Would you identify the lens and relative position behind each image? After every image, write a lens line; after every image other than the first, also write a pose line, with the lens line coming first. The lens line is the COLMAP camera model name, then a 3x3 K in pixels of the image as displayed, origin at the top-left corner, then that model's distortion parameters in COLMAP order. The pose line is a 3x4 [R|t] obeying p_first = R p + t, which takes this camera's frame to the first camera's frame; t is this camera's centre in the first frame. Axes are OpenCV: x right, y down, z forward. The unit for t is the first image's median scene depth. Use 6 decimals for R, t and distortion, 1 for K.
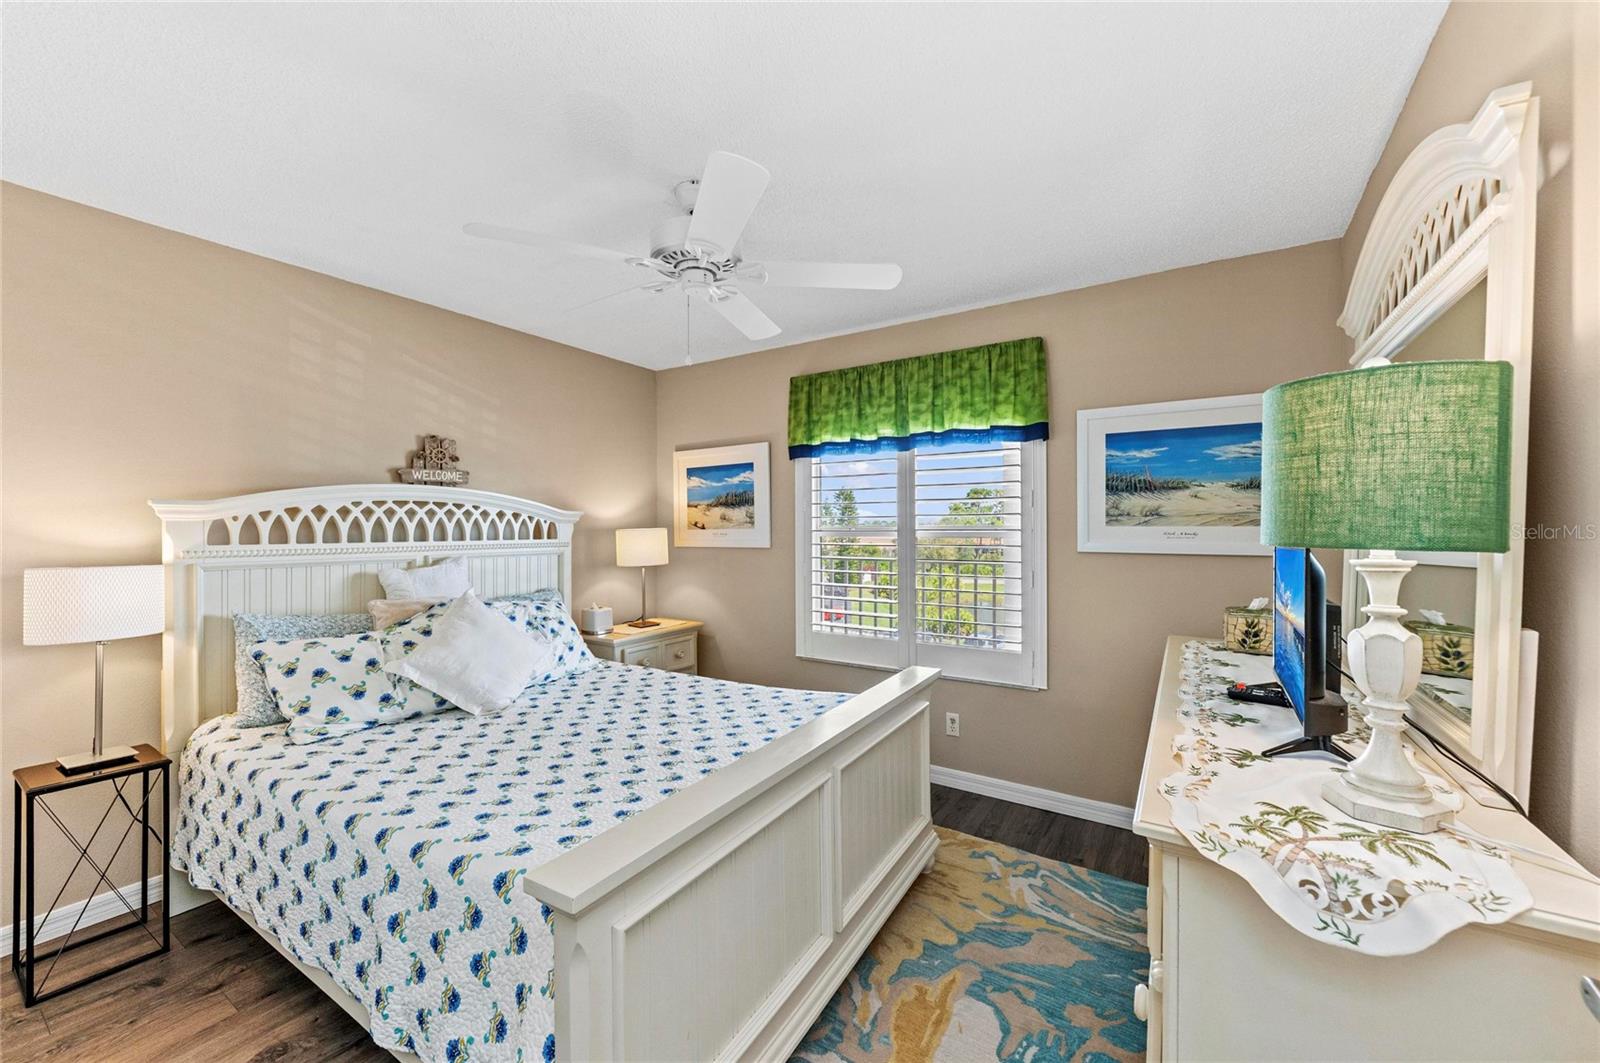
lens RADIAL K [[616.6, 0, 807.0], [0, 616.6, 530.8], [0, 0, 1]] dist [-0.000052, 0.000023]
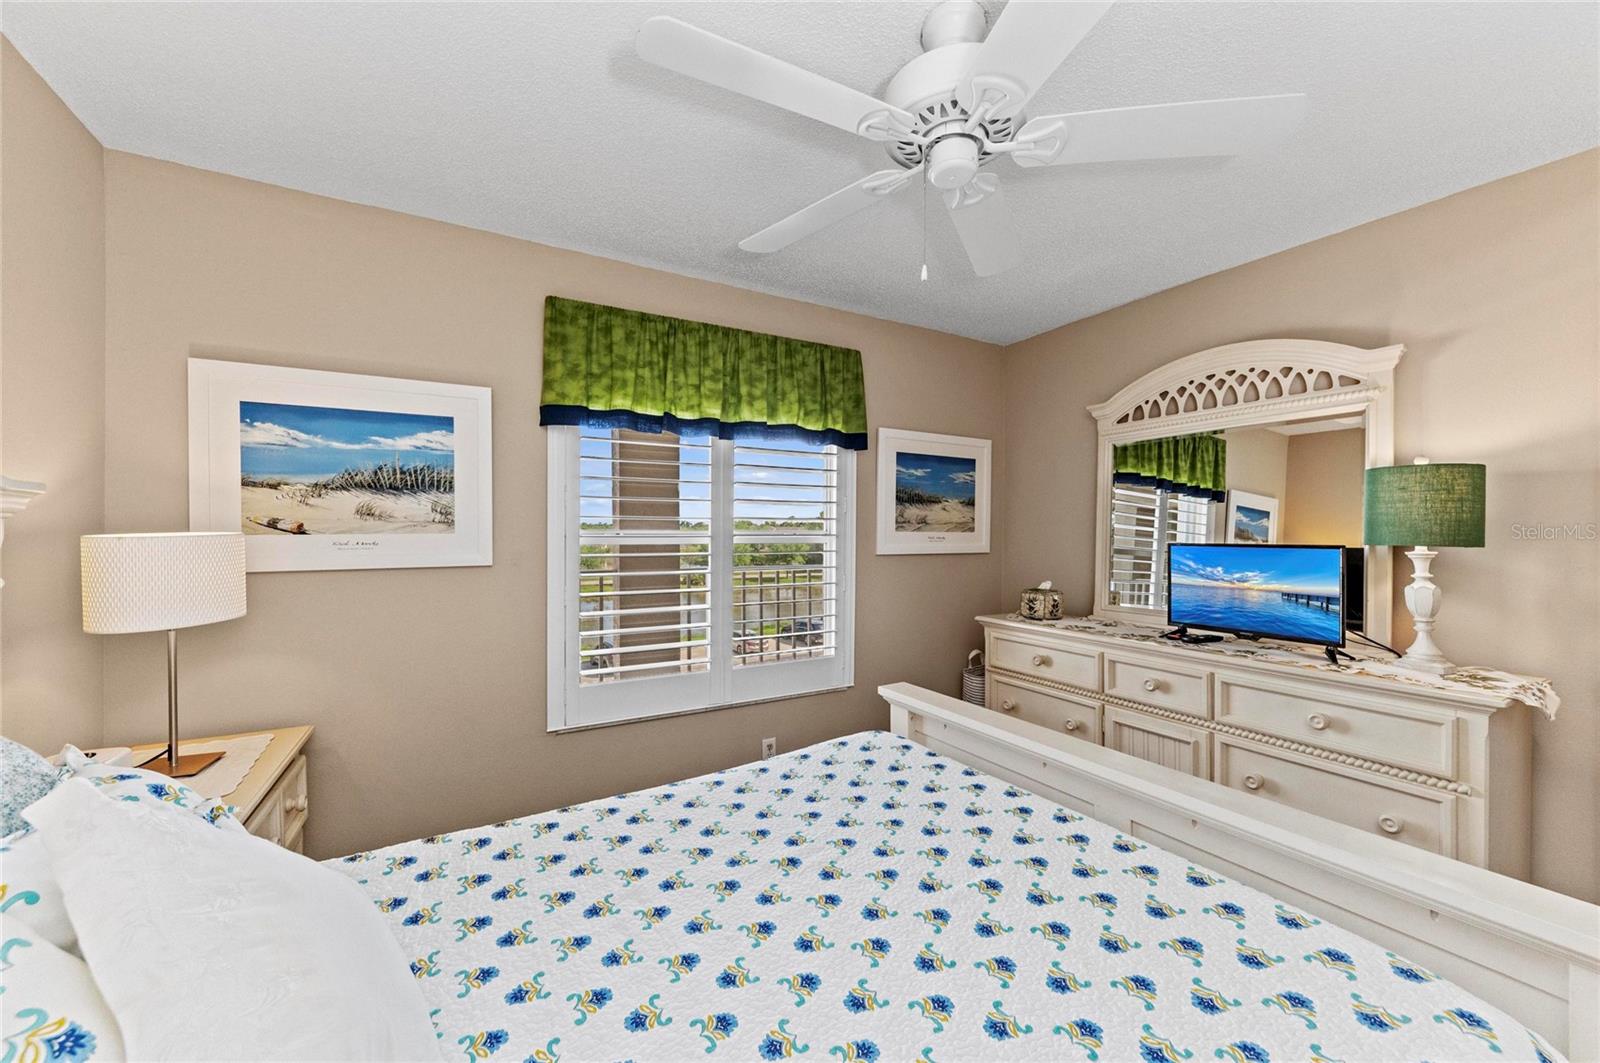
lens RADIAL K [[619.2, 0, 799.3], [0, 619.2, 533.4], [0, 0, 1]] dist [0.003031, 0.000035]
pose [[0.454848, -0.001644, 0.890568, -0.518567], [-0.000586, 0.999998, 0.002145, -0.005417], [-0.890569, -0.001497, 0.454846, 0.518963]]
